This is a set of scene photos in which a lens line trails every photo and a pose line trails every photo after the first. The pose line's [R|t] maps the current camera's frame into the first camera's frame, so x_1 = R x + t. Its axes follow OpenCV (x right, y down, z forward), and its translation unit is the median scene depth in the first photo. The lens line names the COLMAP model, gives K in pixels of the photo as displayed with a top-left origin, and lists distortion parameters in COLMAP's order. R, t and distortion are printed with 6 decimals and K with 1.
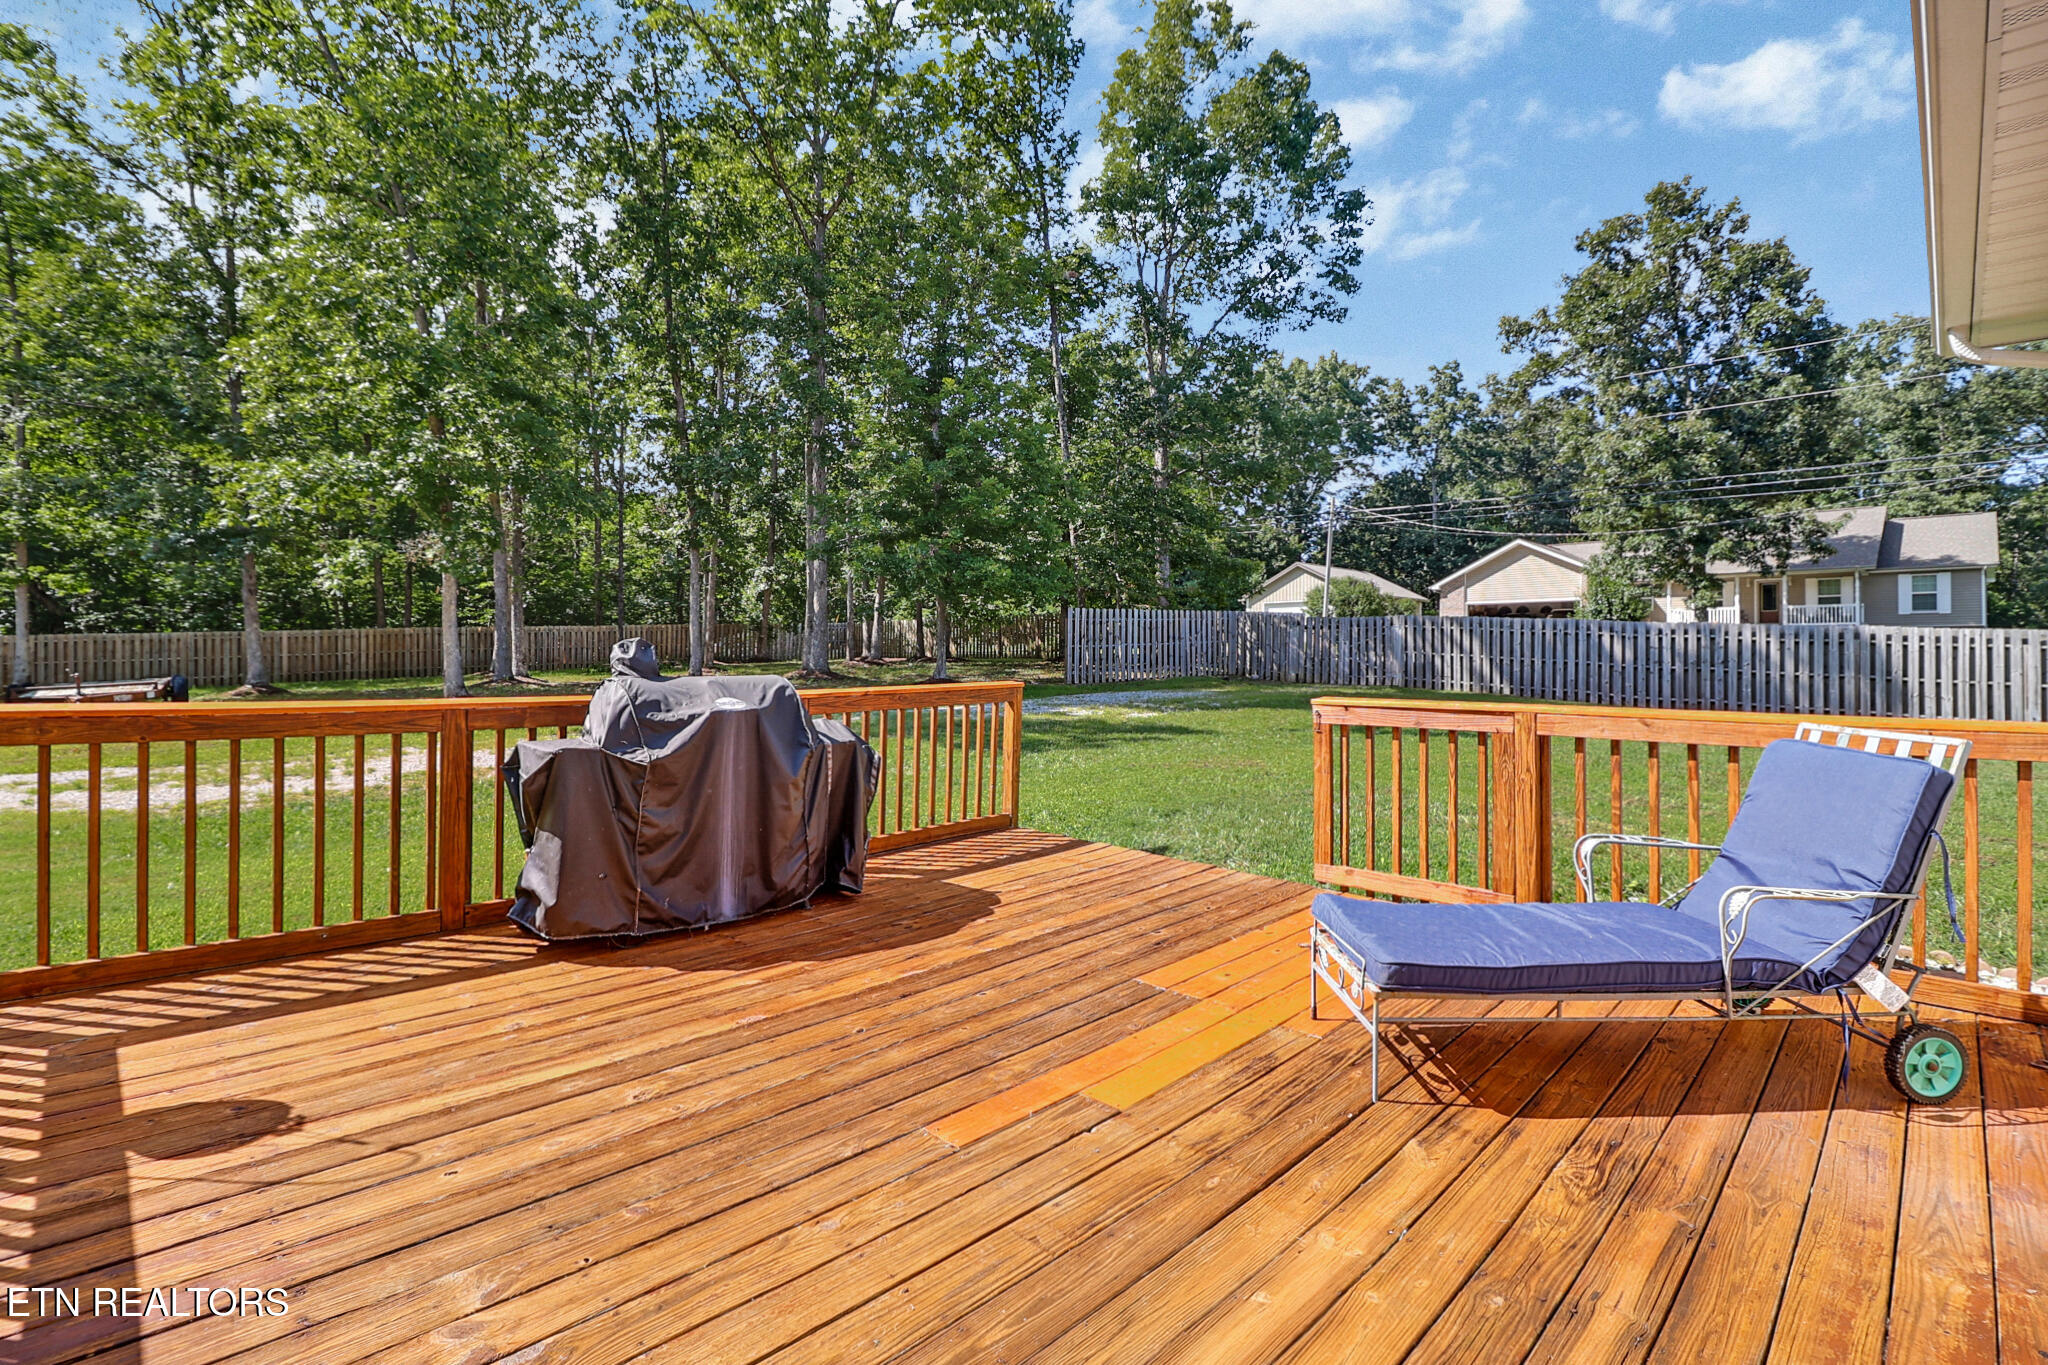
lens RADIAL K [[946.7, 0, 1016.1], [0, 946.7, 660.4], [0, 0, 1]] dist [-0.012130, -0.005640]
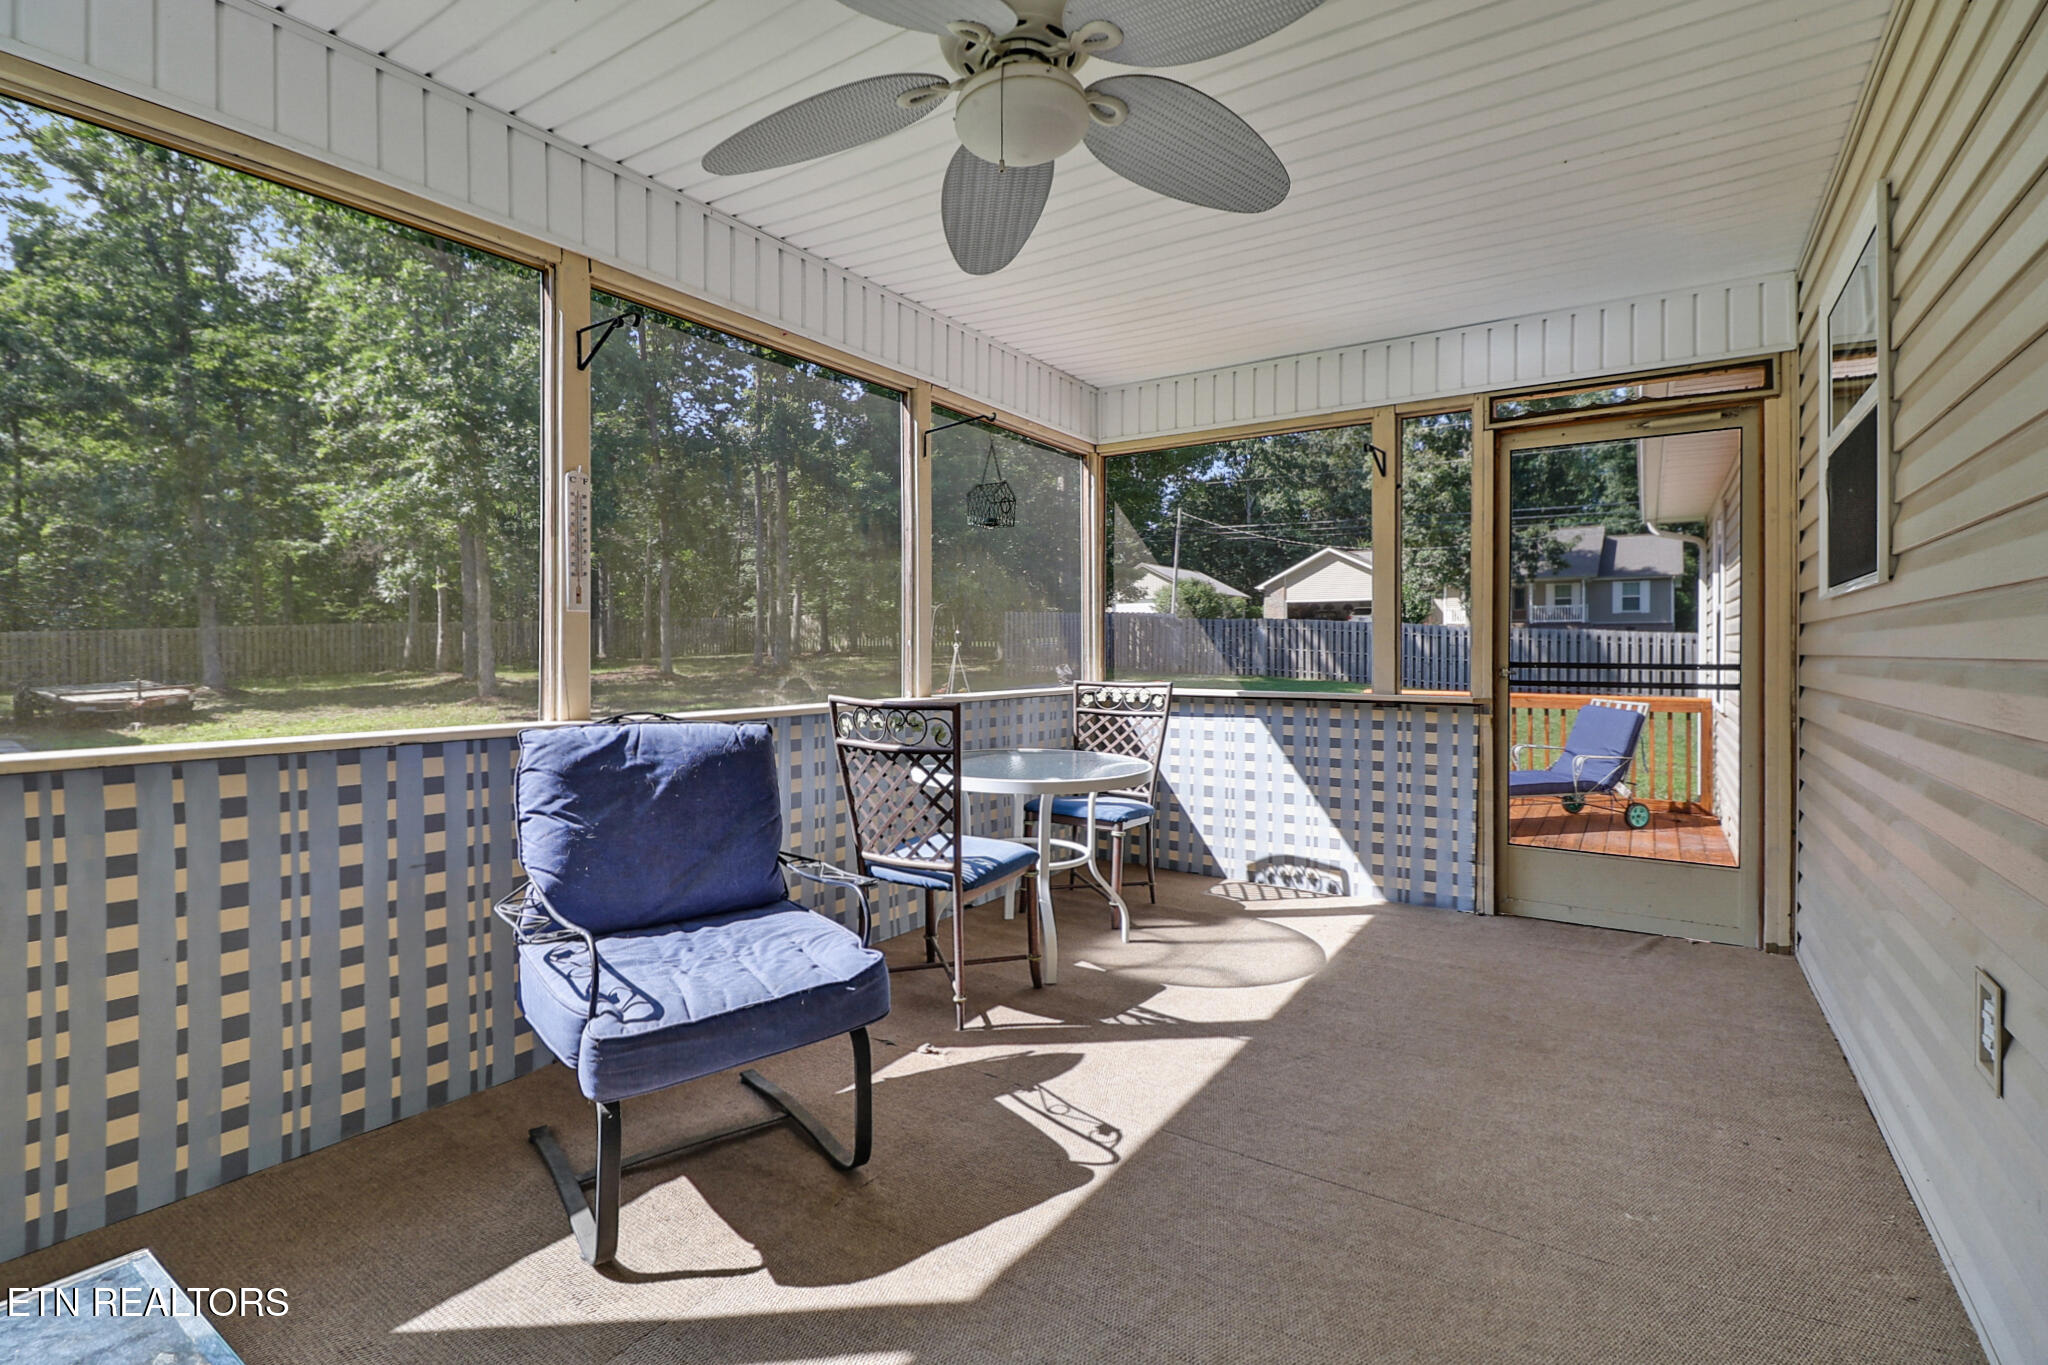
lens RADIAL K [[946.7, 0, 1012.1], [0, 946.7, 671.2], [0, 0, 1]] dist [-0.012130, -0.005640]
pose [[0.981532, -0.008884, 0.191092, -0.102806], [0.004389, 0.999704, 0.023934, -0.006414], [-0.191249, -0.022654, 0.981280, -0.103452]]
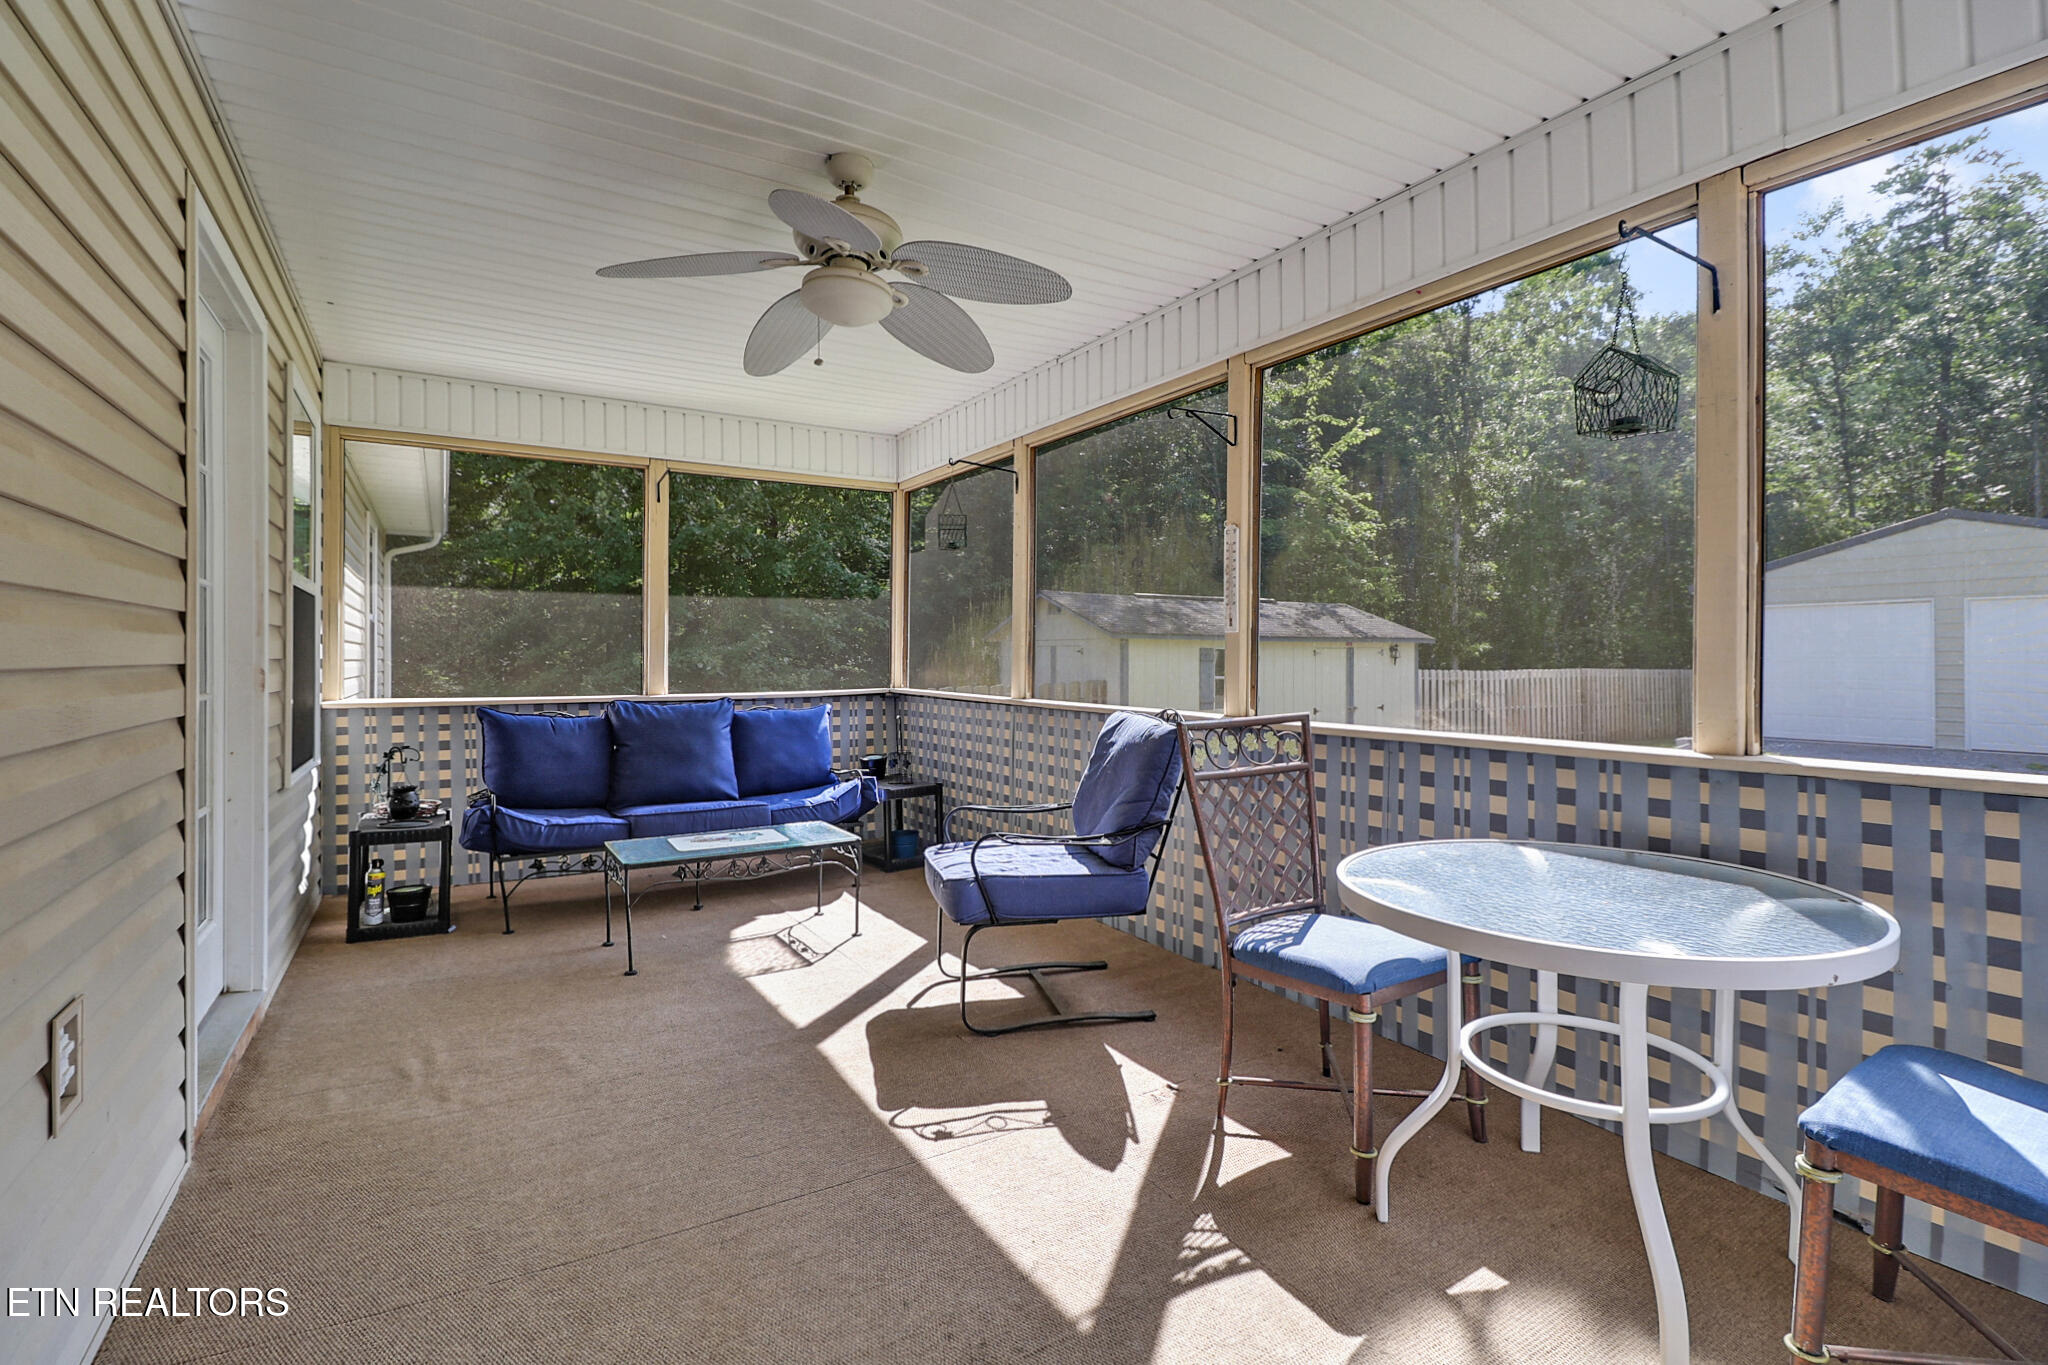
lens RADIAL K [[946.7, 0, 1005.1], [0, 946.7, 660.2], [0, 0, 1]] dist [-0.012130, -0.005640]
pose [[-0.252002, -0.008097, -0.967693, 0.189655], [-0.008197, 0.999947, -0.006232, -0.005028], [0.967692, 0.006362, -0.252055, 0.192619]]
